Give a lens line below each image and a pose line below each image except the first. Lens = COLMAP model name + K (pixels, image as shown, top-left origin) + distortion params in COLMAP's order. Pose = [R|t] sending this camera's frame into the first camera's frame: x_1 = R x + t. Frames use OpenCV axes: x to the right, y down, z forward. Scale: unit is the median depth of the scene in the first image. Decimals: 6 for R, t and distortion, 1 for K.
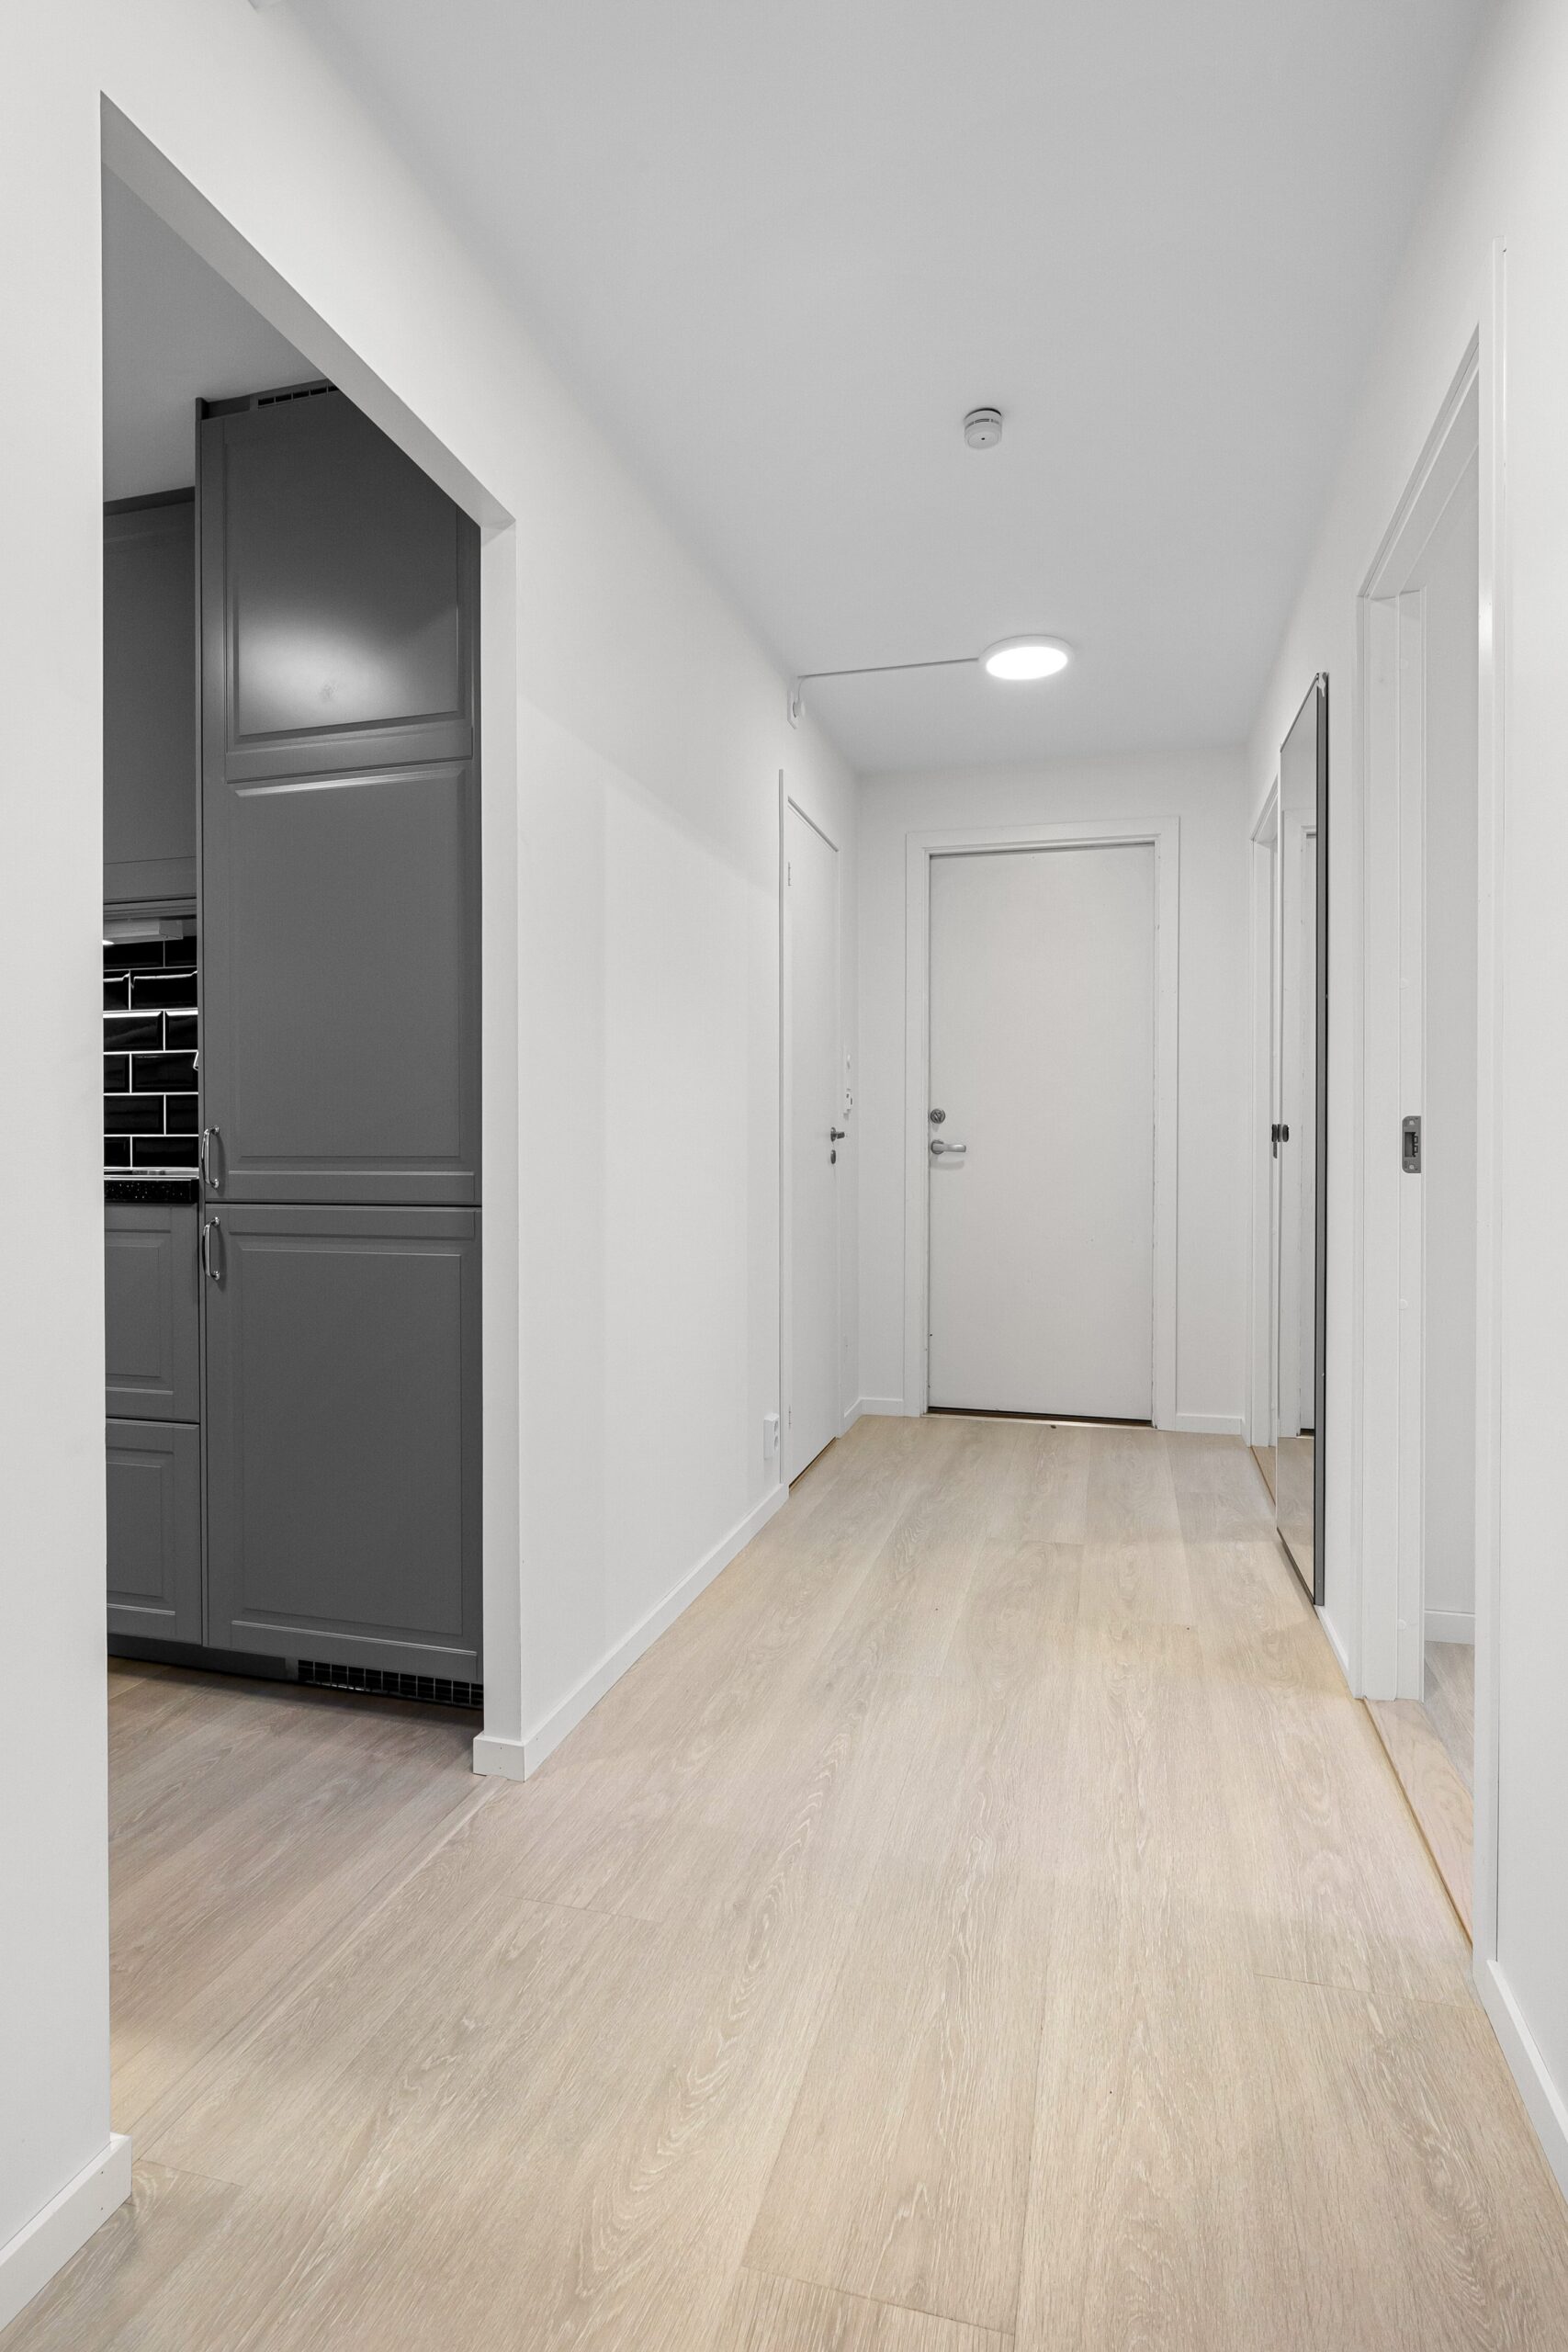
lens RADIAL K [[1184.9, 0, 784.0], [0, 1184.9, 1170.3], [0, 0, 1]] dist [-0.000118, 0.000512]
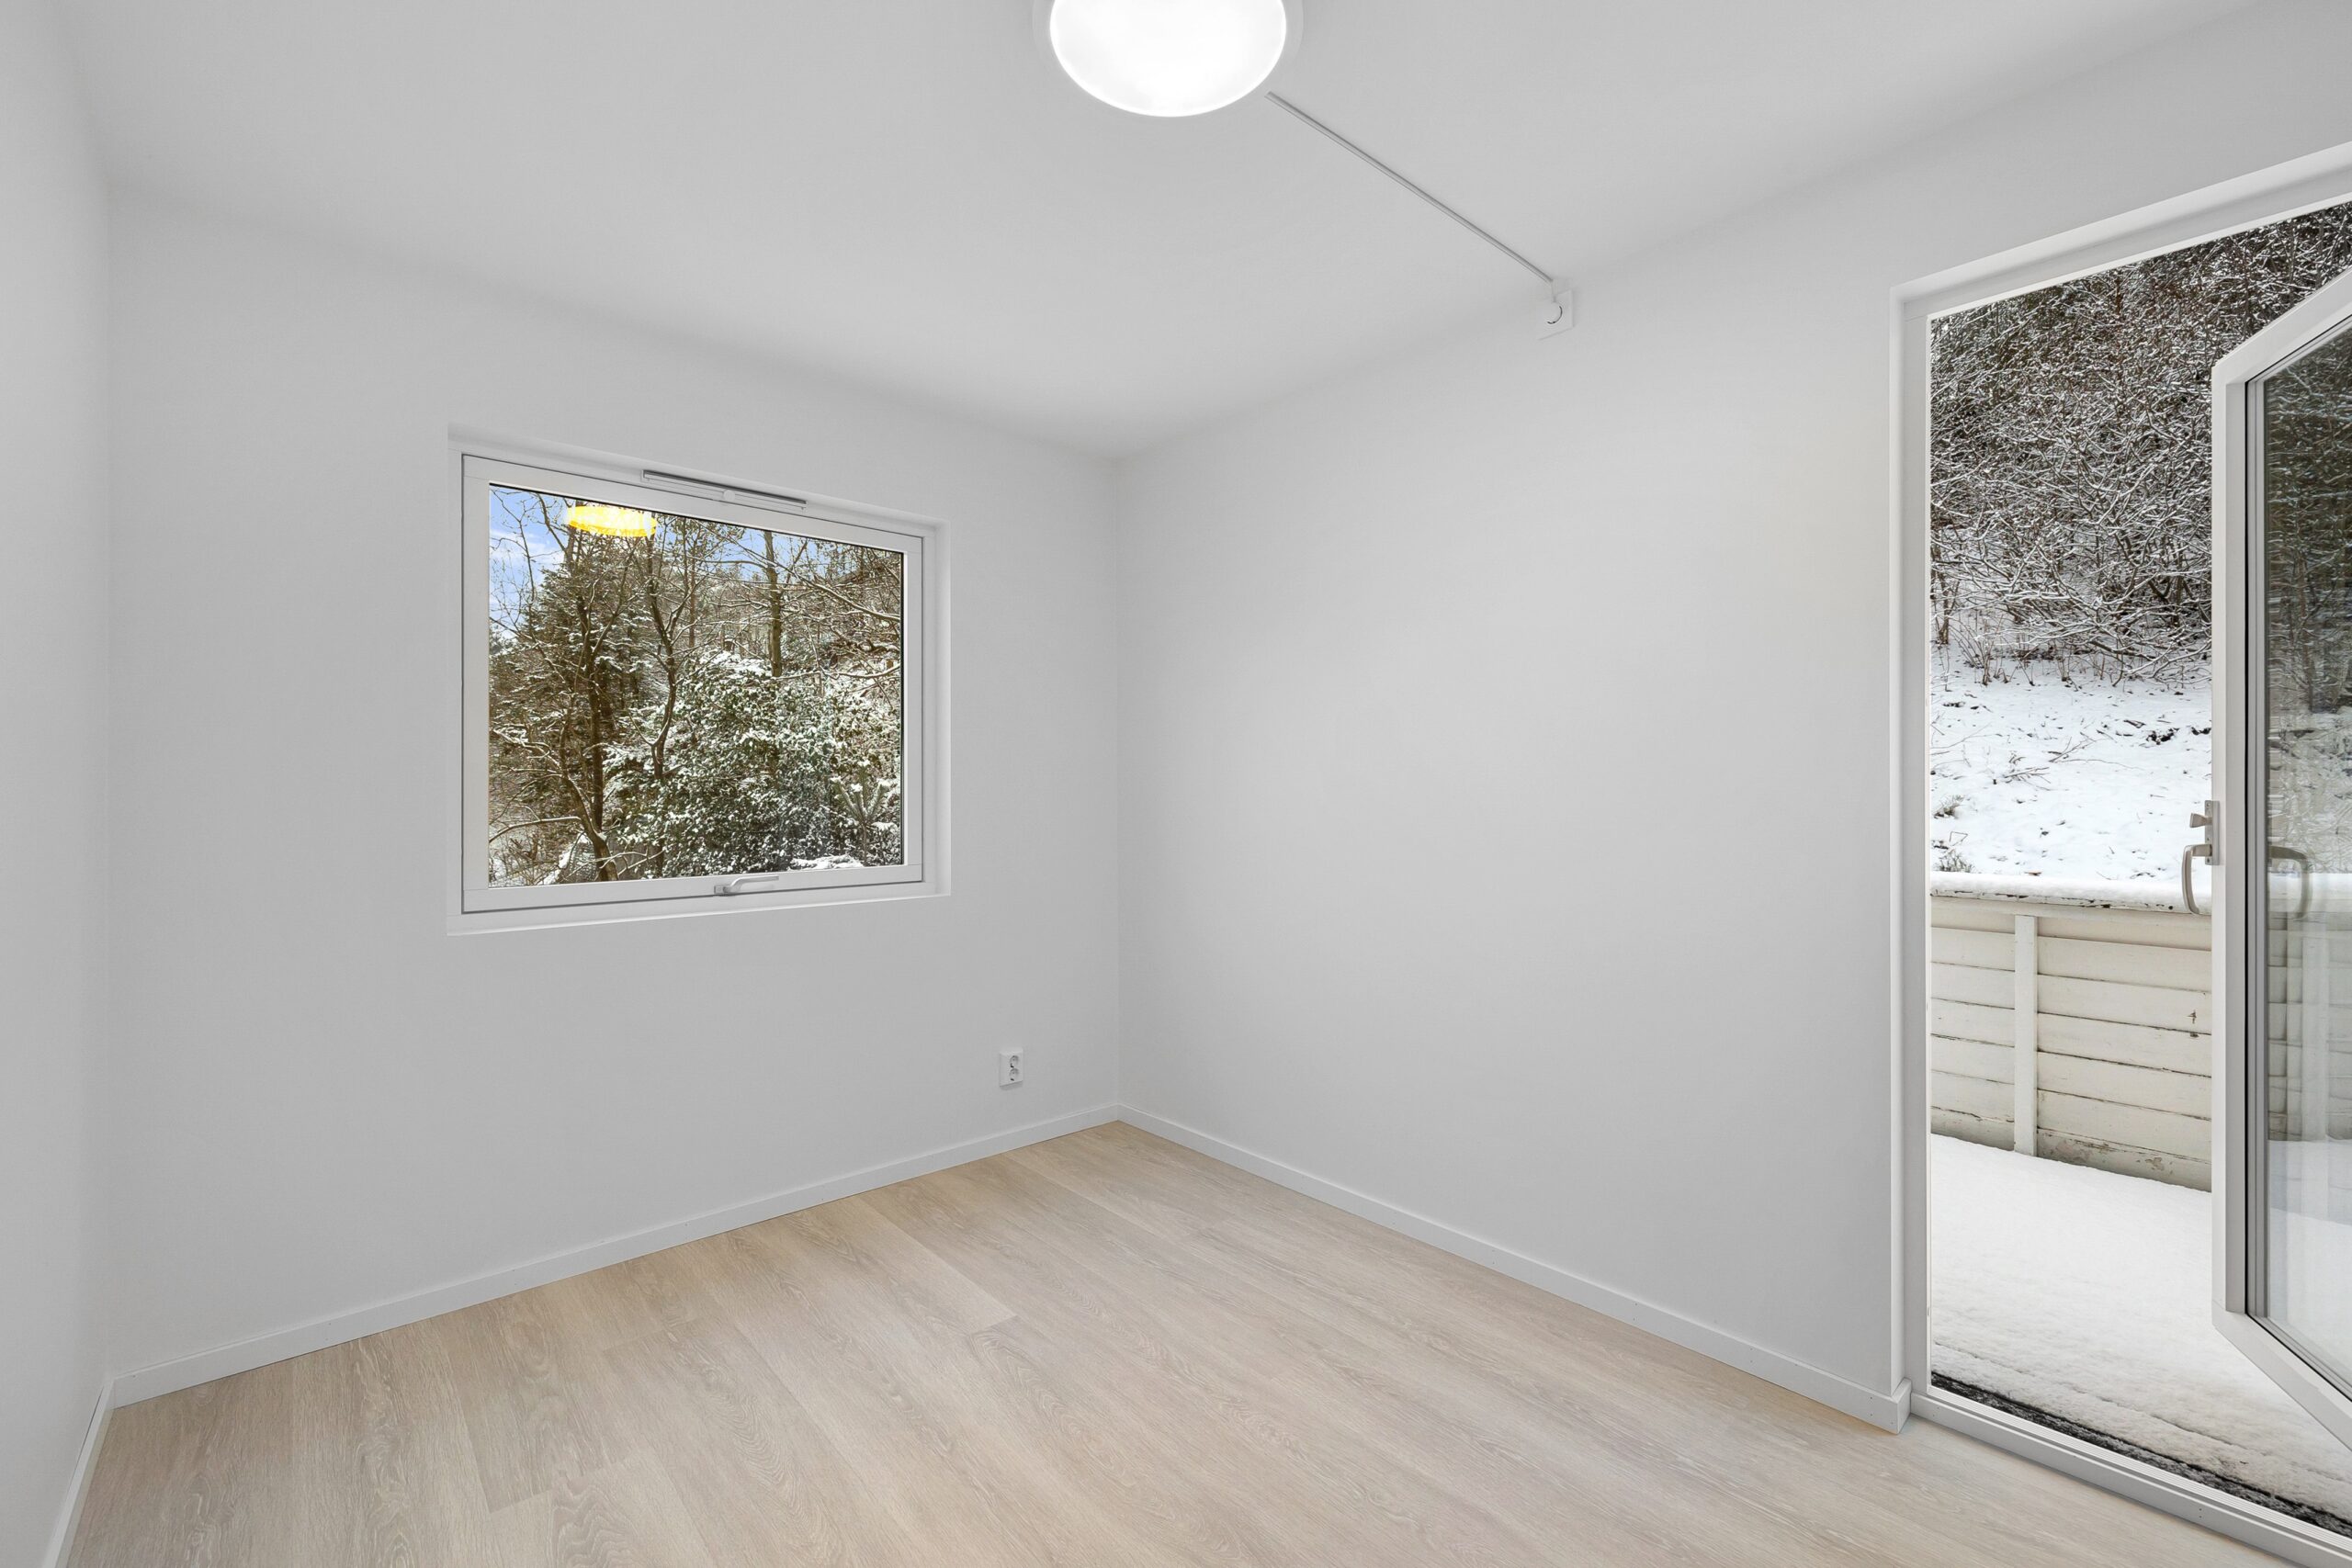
lens RADIAL K [[1013.1, 0, 1164.4], [0, 1013.1, 794.9], [0, 0, 1]] dist [0.000761, -0.000426]
pose [[0.556817, 0.001823, 0.830633, -0.592236], [0.022449, 0.999599, -0.017243, -0.334197], [-0.830332, 0.028248, 0.556553, -1.321075]]
